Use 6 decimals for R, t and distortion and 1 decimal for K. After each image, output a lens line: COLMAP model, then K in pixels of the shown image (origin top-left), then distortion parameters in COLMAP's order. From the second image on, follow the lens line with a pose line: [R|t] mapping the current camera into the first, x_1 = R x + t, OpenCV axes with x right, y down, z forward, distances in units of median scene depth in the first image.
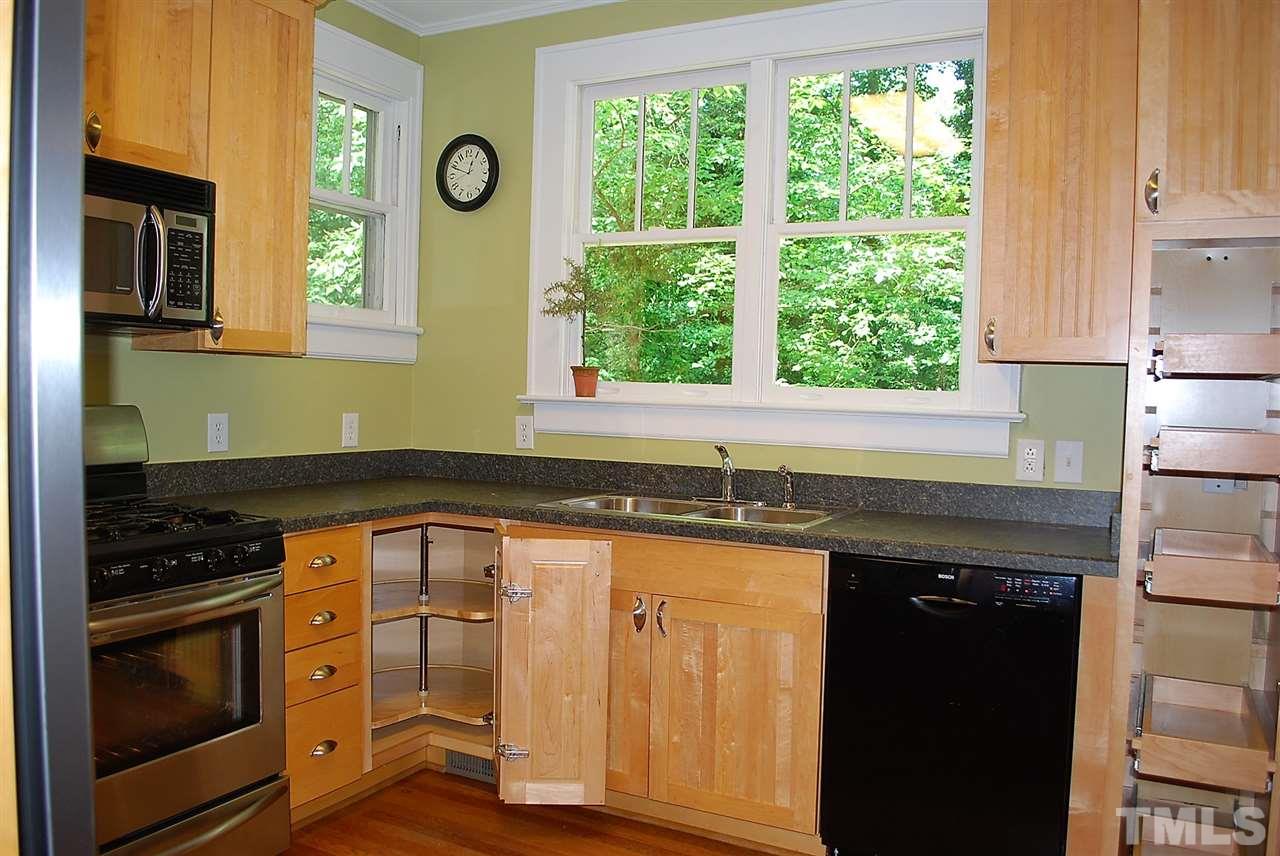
lens RADIAL K [[1012.8, 0, 641.7], [0, 1012.8, 431.2], [0, 0, 1]] dist [-0.078595, -0.001778]
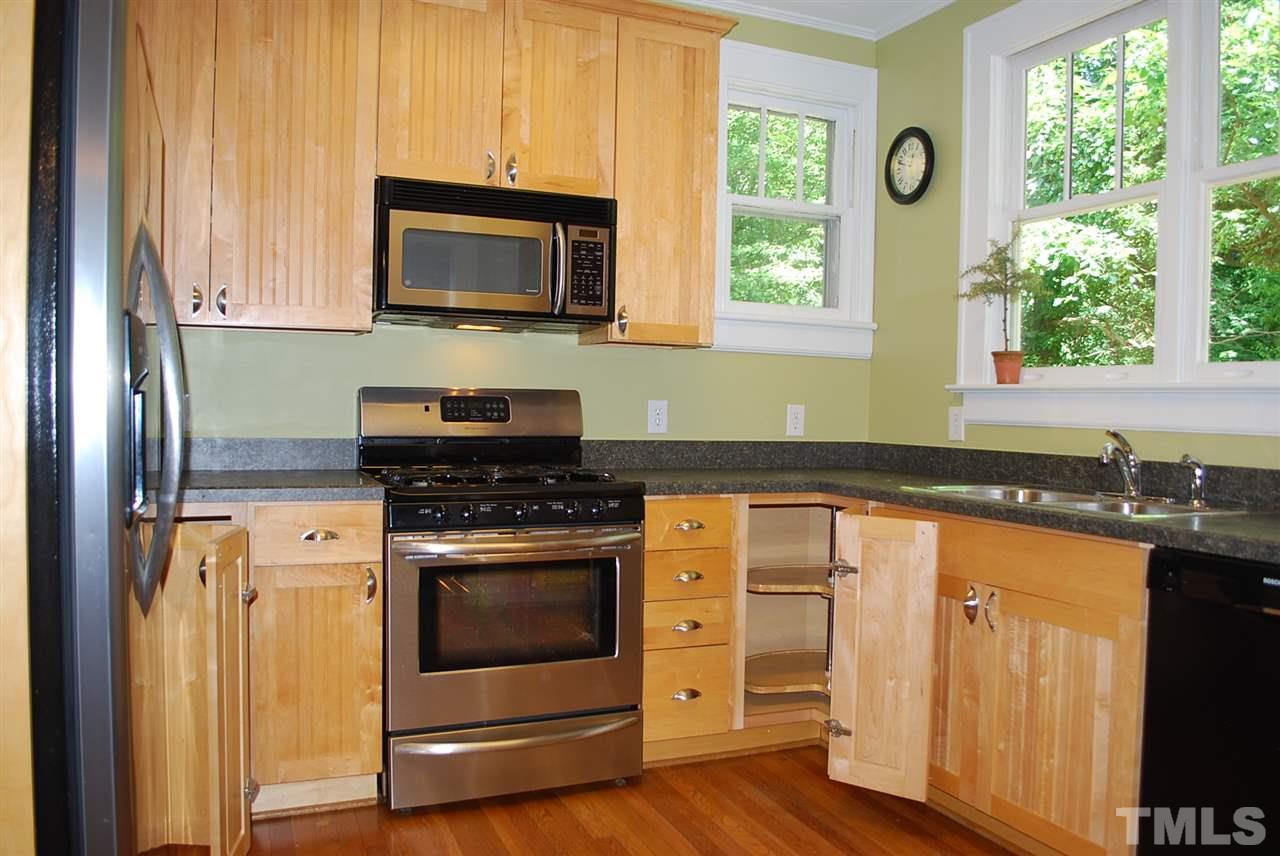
lens RADIAL K [[1012.8, 0, 651.8], [0, 1012.8, 434.2], [0, 0, 1]] dist [-0.078595, -0.001778]
pose [[0.775724, 0.007706, -0.631026, 0.342125], [-0.027081, 0.999411, -0.021087, 0.050912], [0.630491, 0.033446, 0.775475, 0.094663]]
